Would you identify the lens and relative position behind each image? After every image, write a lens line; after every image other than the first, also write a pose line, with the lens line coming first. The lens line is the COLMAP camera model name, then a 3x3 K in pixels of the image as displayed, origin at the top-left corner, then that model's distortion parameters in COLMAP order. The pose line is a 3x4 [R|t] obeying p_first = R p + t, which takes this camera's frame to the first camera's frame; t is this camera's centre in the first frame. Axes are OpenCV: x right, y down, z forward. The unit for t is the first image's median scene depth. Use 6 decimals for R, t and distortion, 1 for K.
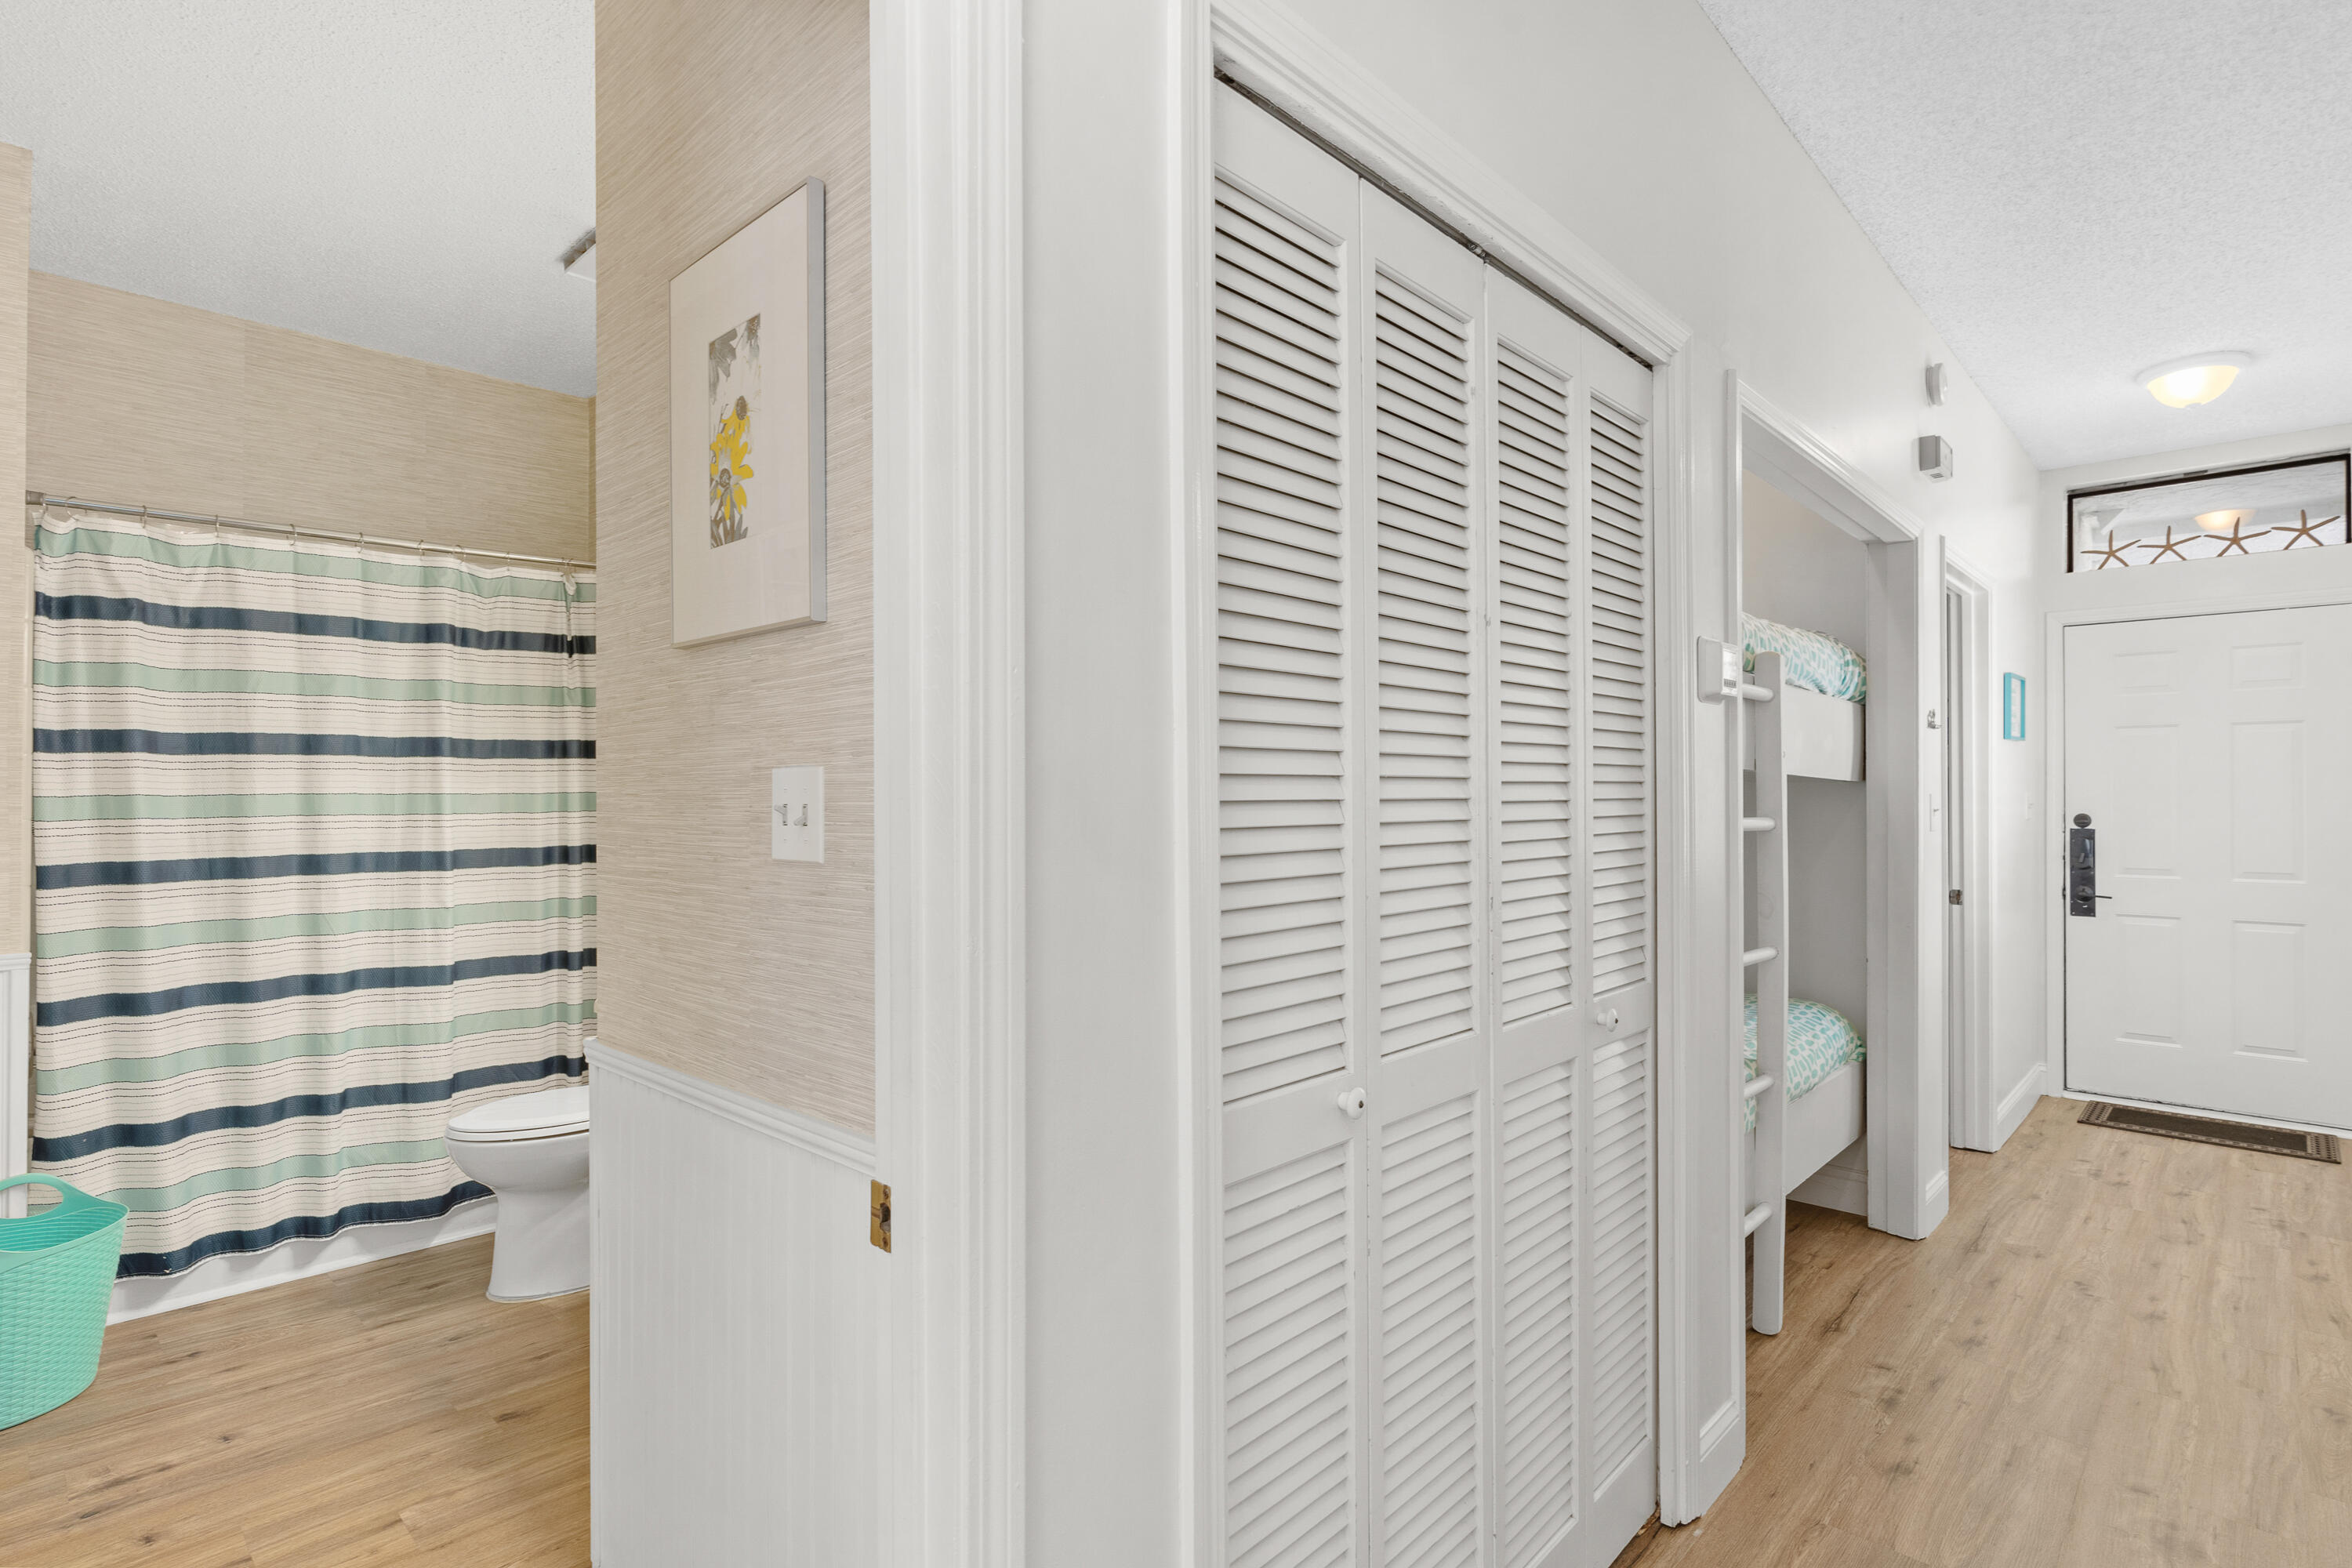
lens RADIAL K [[1174.9, 0, 1169.6], [0, 1174.9, 793.8], [0, 0, 1]] dist [-0.005246, 0.004389]
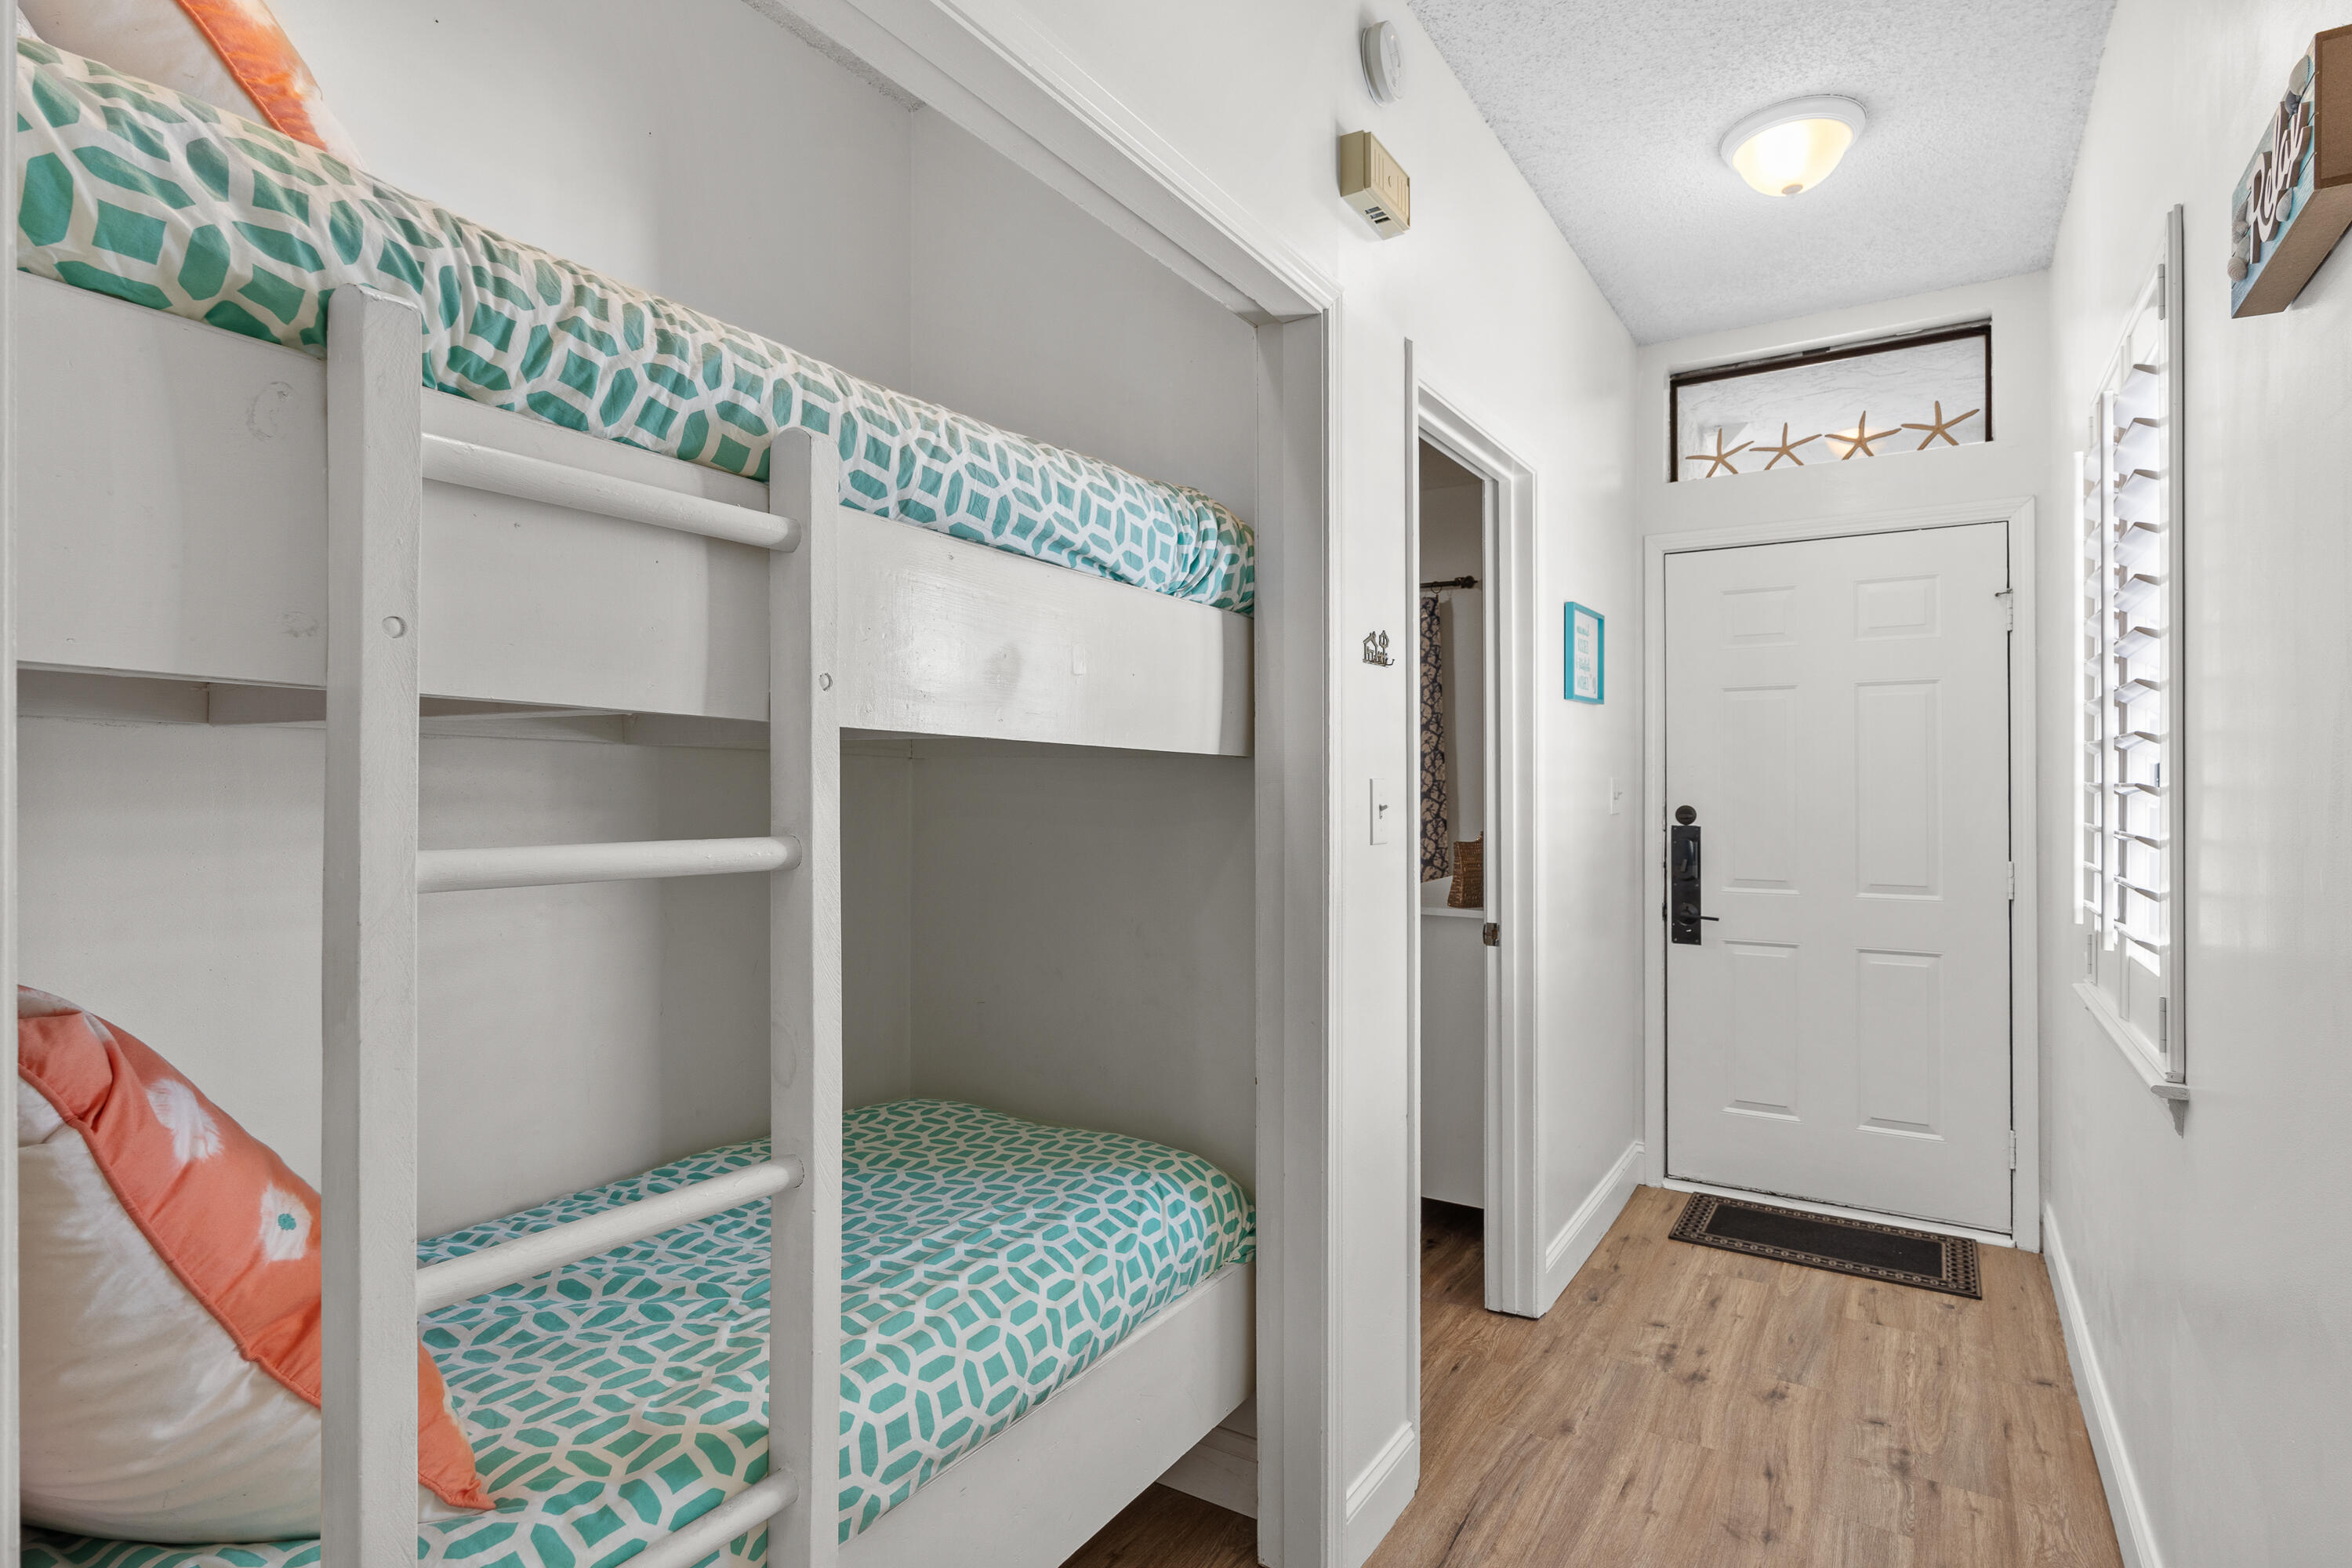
lens RADIAL K [[1177.4, 0, 1180.6], [0, 1177.4, 778.9], [0, 0, 1]] dist [-0.010001, 0.004388]
pose [[0.981972, -0.000012, 0.189025, 0.366638], [0.000056, 1.000000, -0.000225, 0.000139], [-0.189025, 0.000232, 0.981972, 0.373812]]
